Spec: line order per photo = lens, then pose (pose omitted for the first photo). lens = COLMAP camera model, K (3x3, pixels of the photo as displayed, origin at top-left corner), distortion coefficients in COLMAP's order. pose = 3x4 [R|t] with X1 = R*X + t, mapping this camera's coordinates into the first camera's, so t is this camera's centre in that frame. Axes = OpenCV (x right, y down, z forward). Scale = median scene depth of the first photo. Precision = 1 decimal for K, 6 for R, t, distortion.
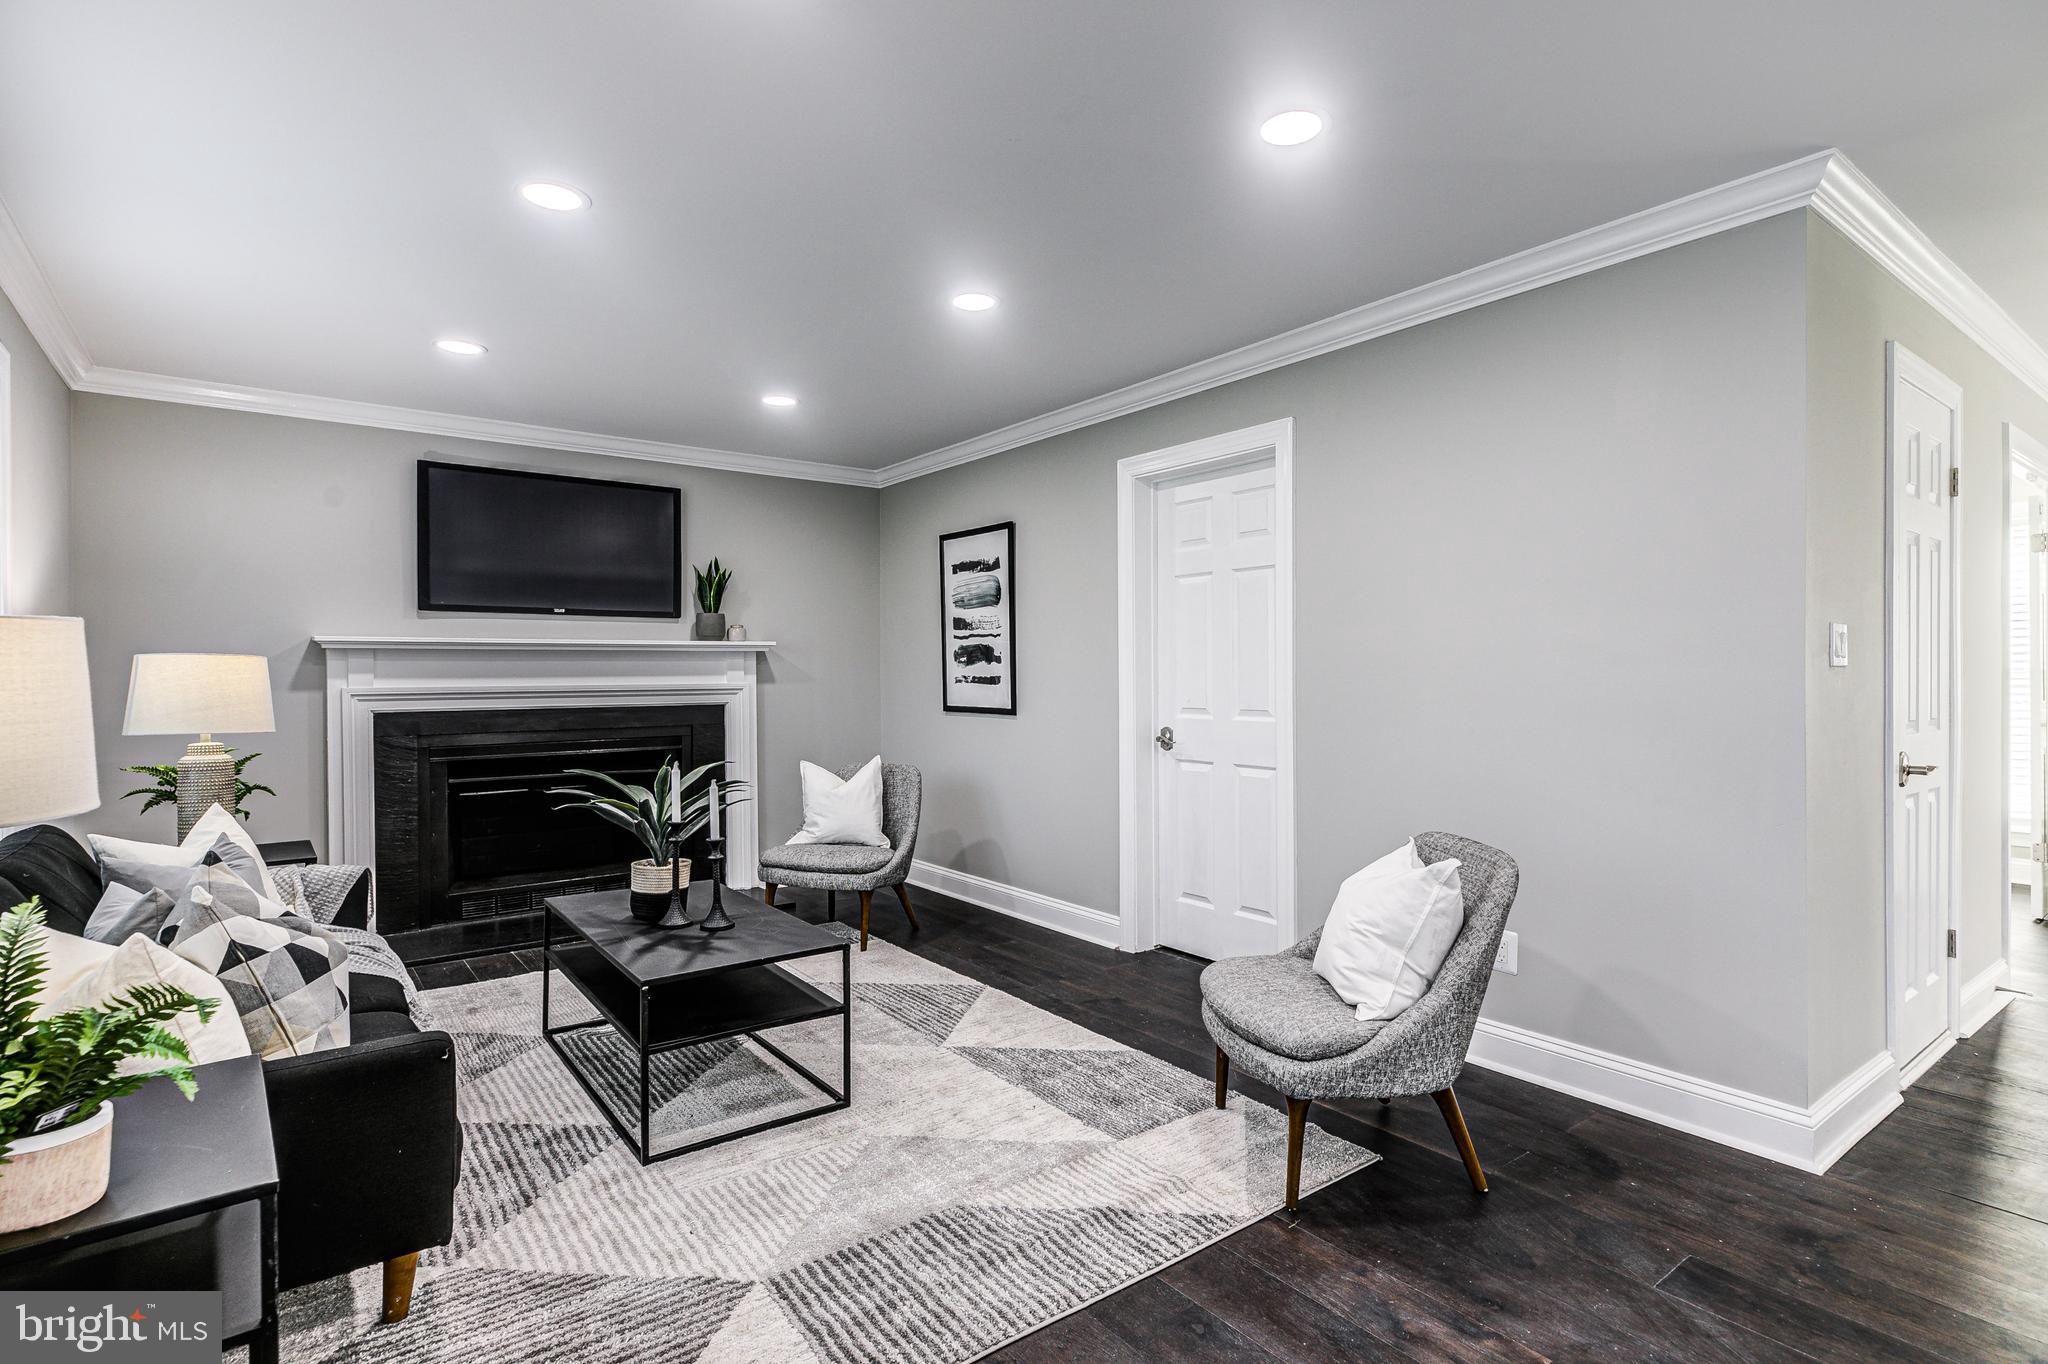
lens RADIAL K [[1008.5, 0, 1022.7], [0, 1008.5, 684.1], [0, 0, 1]] dist [0.009993, 0.000844]
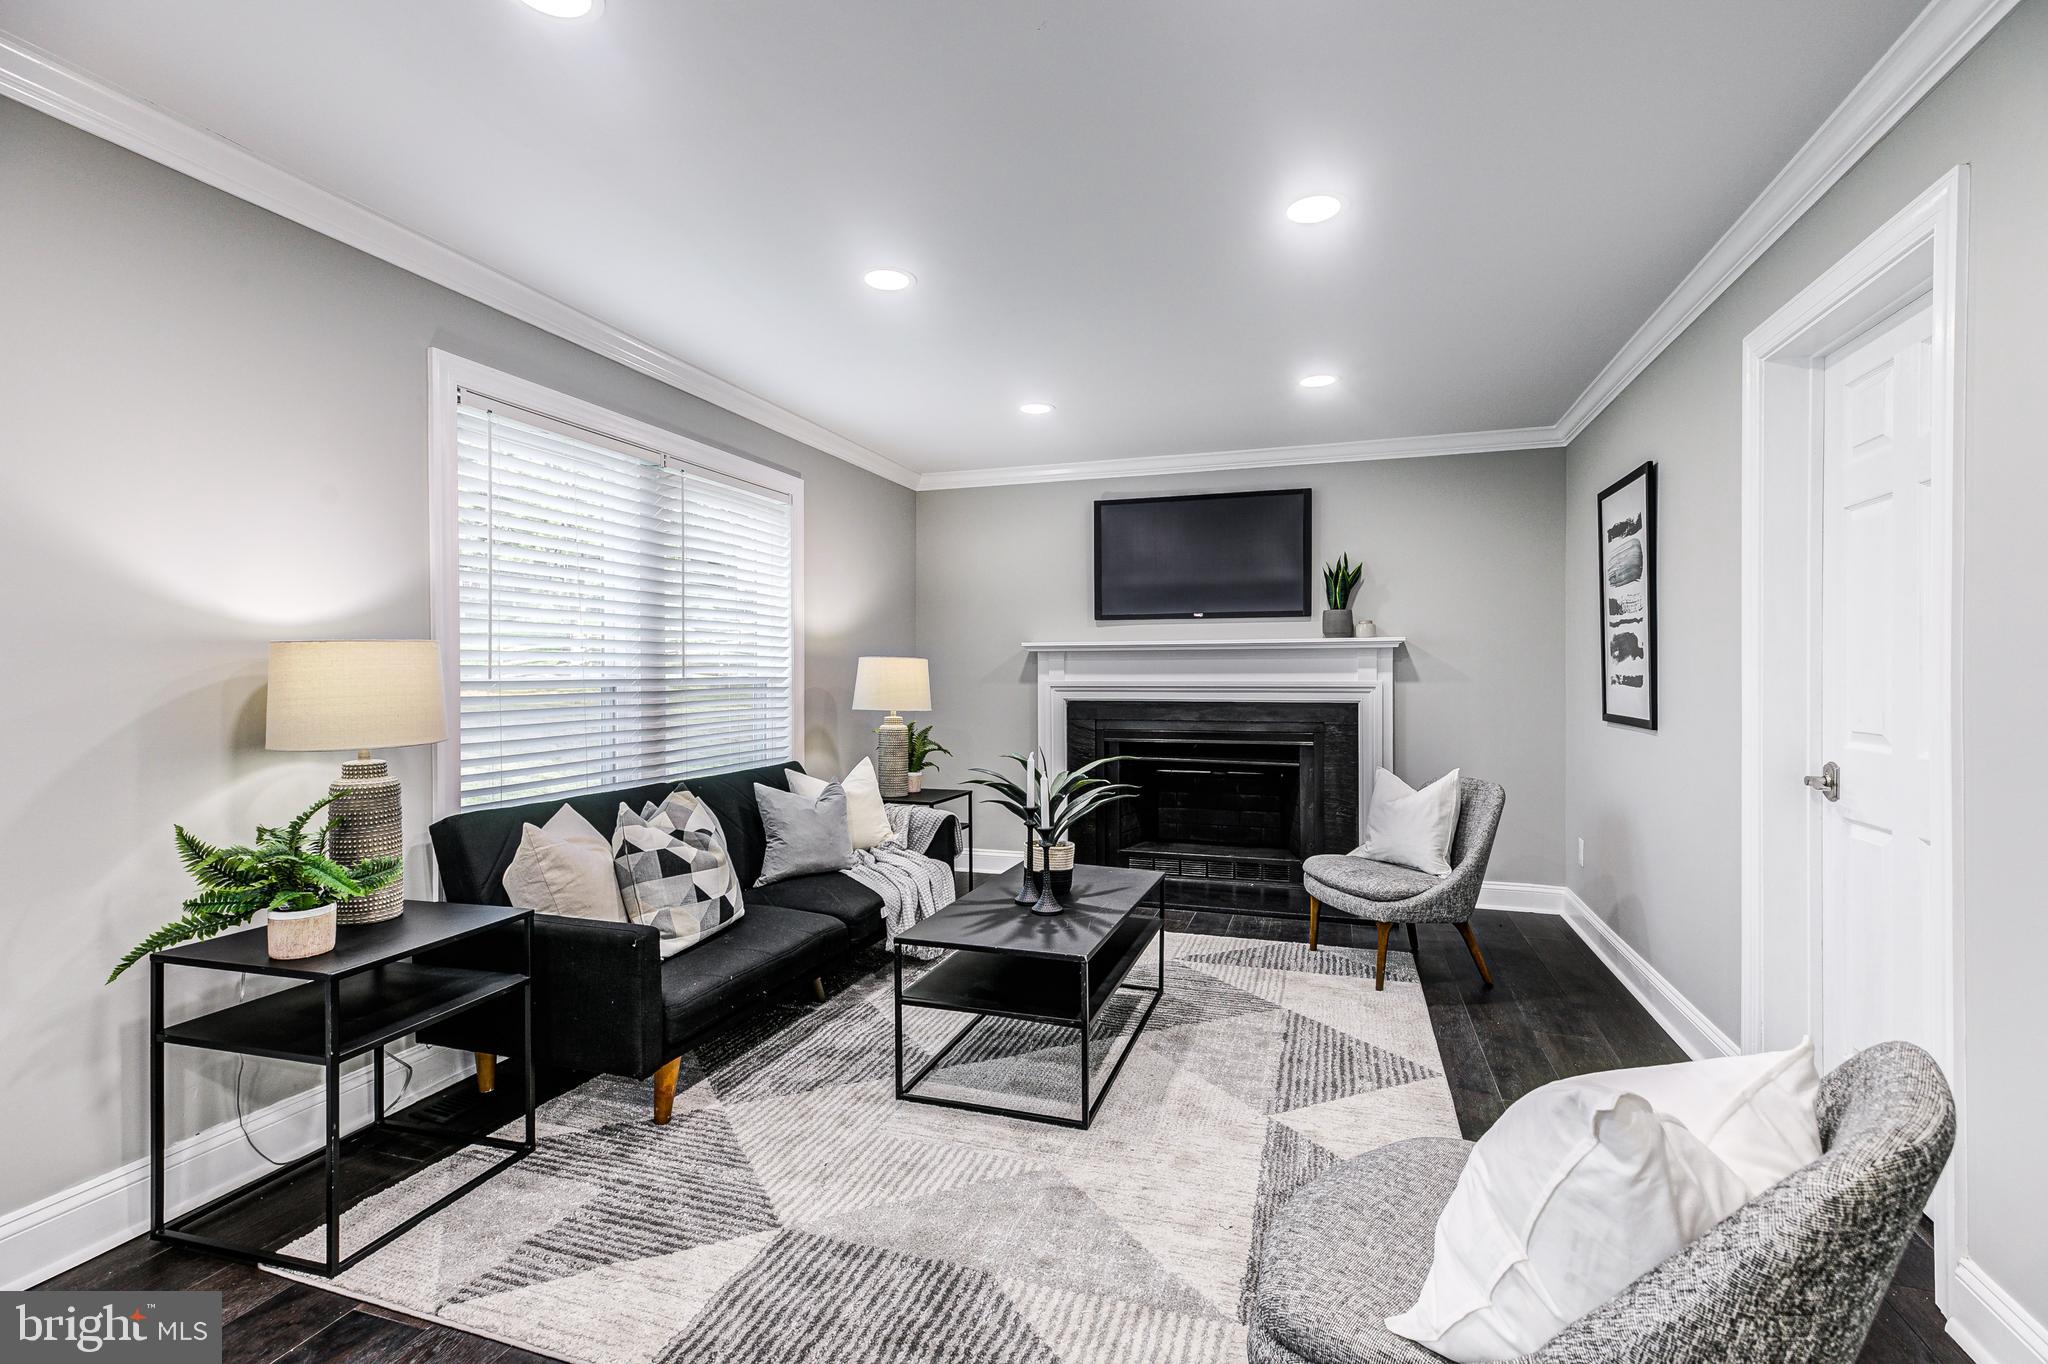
lens RADIAL K [[928.8, 0, 1031.6], [0, 928.8, 674.8], [0, 0, 1]] dist [0.007868, -0.000032]
pose [[0.572299, 0.005868, -0.820024, 0.305778], [-0.010249, 0.999947, 0.000003, -0.004311], [0.819981, 0.008403, 0.572329, 0.273327]]
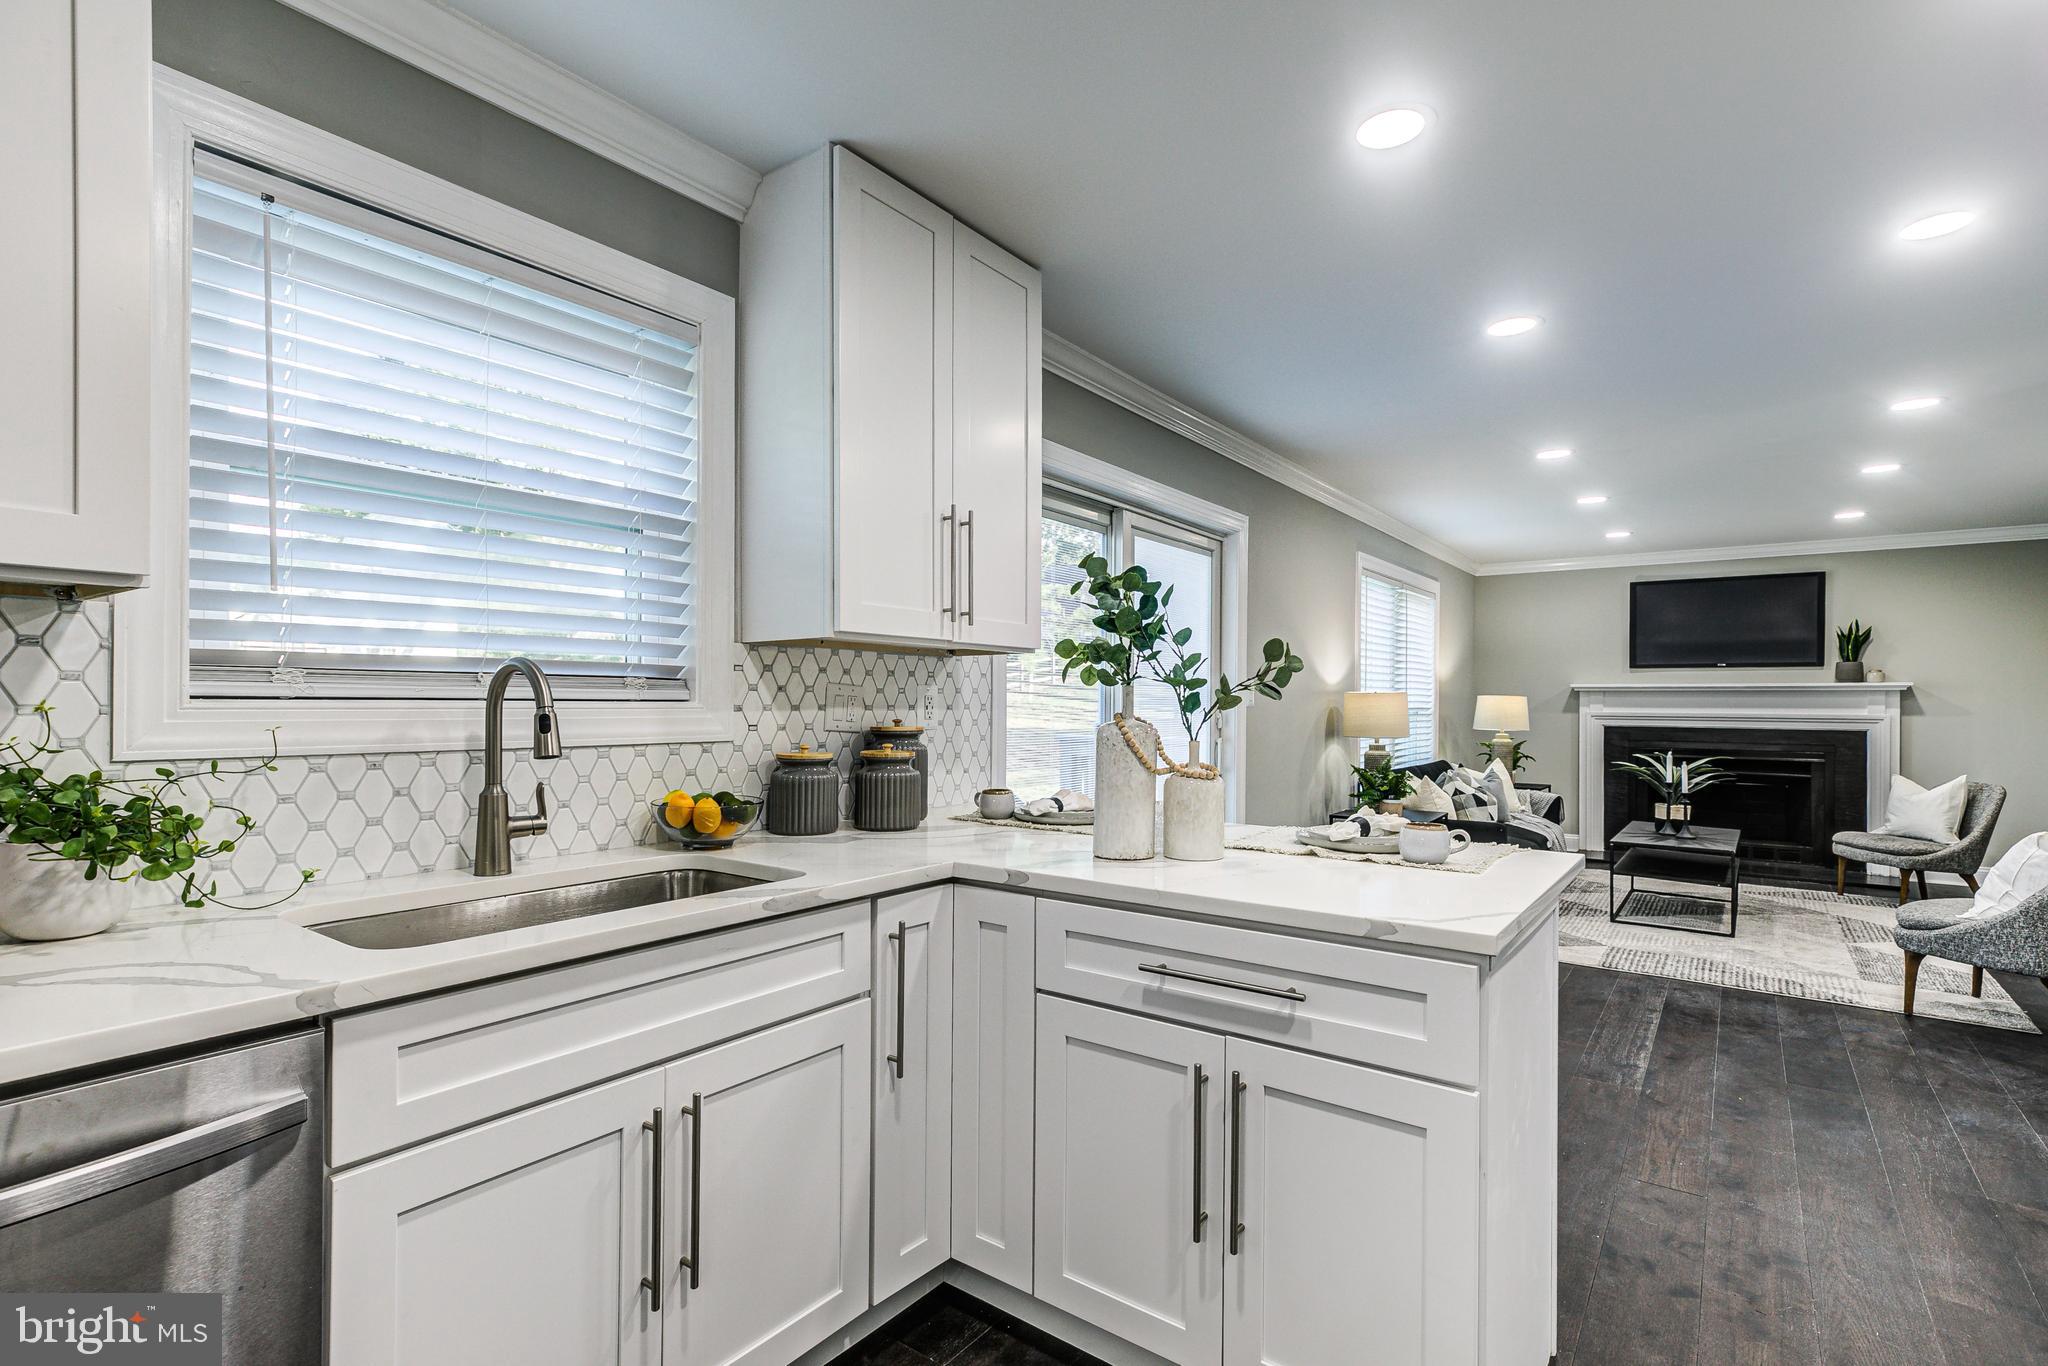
lens RADIAL K [[968.8, 0, 1025.6], [0, 968.8, 701.7], [0, 0, 1]] dist [0.003531, 0.001639]
pose [[0.286463, 0.009226, -0.958047, 0.705968], [-0.018136, 0.999827, 0.004205, -0.003722], [0.957920, 0.016170, 0.286581, -0.474706]]
